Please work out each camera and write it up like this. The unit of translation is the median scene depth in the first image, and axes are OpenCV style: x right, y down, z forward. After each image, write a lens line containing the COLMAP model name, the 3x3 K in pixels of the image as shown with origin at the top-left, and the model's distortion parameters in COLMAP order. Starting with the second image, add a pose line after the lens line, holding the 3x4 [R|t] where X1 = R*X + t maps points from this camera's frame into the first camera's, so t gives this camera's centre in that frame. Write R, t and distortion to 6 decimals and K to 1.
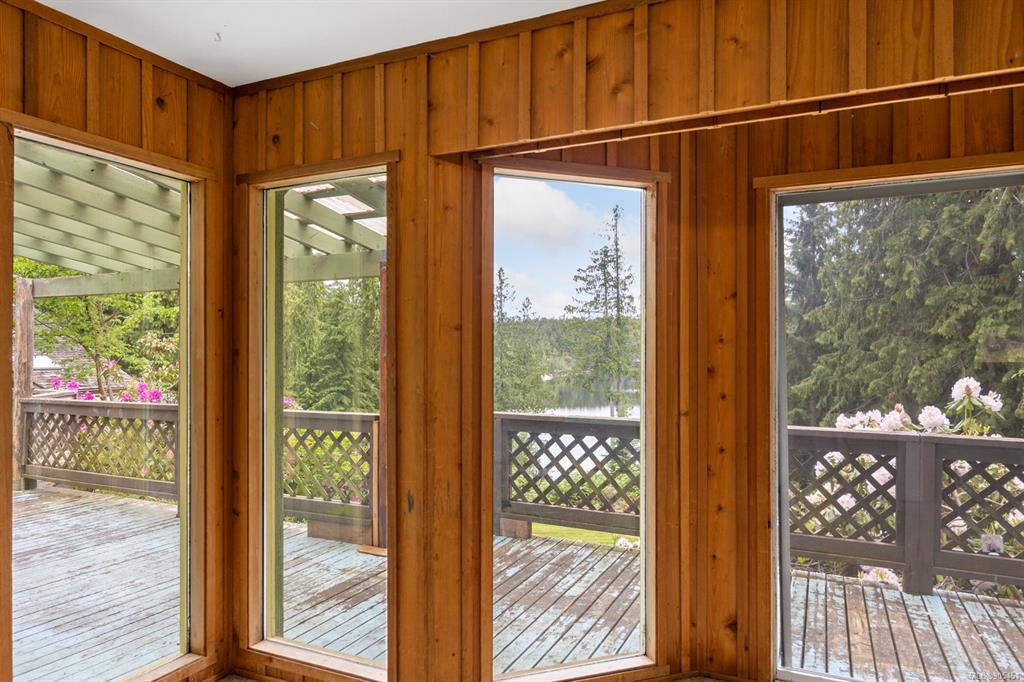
lens RADIAL K [[663.4, 0, 507.9], [0, 663.4, 348.1], [0, 0, 1]] dist [-0.009930, 0.003876]
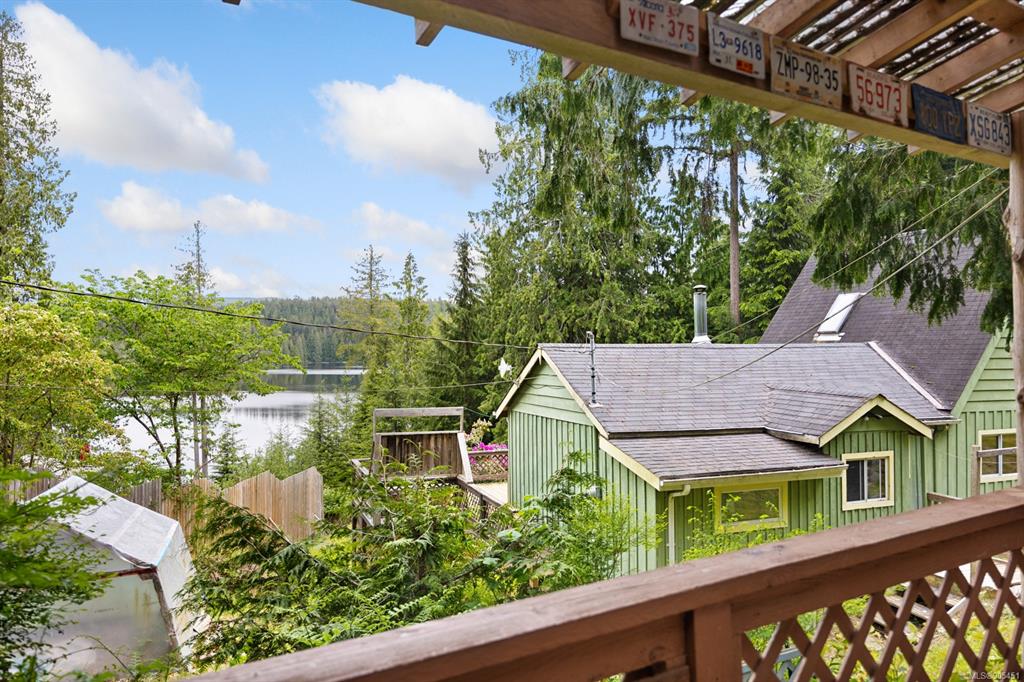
lens RADIAL K [[713.6, 0, 530.1], [0, 713.6, 341.3], [0, 0, 1]] dist [-0.033151, -0.005037]
pose [[0.683774, 0.002979, 0.729688, -0.864708], [-0.001211, 0.999995, -0.002948, -0.110653], [-0.729693, 0.001132, 0.683774, -0.259888]]
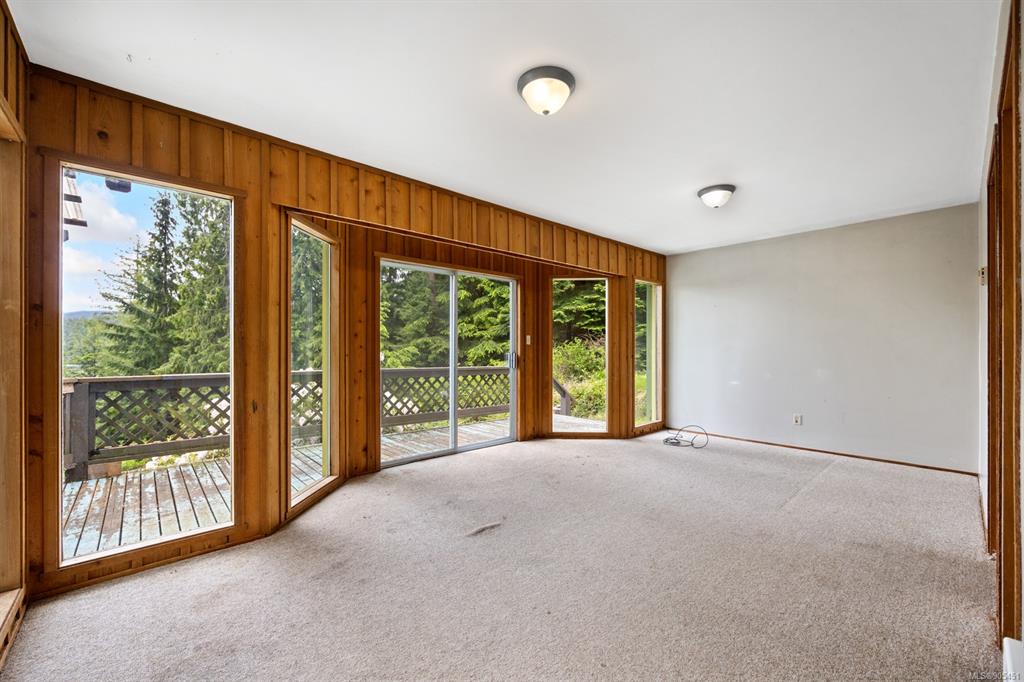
lens RADIAL K [[415.0, 0, 512.0], [0, 415.0, 346.4], [0, 0, 1]] dist [-0.001768, -0.000049]
pose [[0.381499, 0.000530, 0.924369, -0.091373], [-0.003544, 0.999993, 0.000889, 0.008304], [-0.924362, -0.003615, 0.381498, 0.001302]]
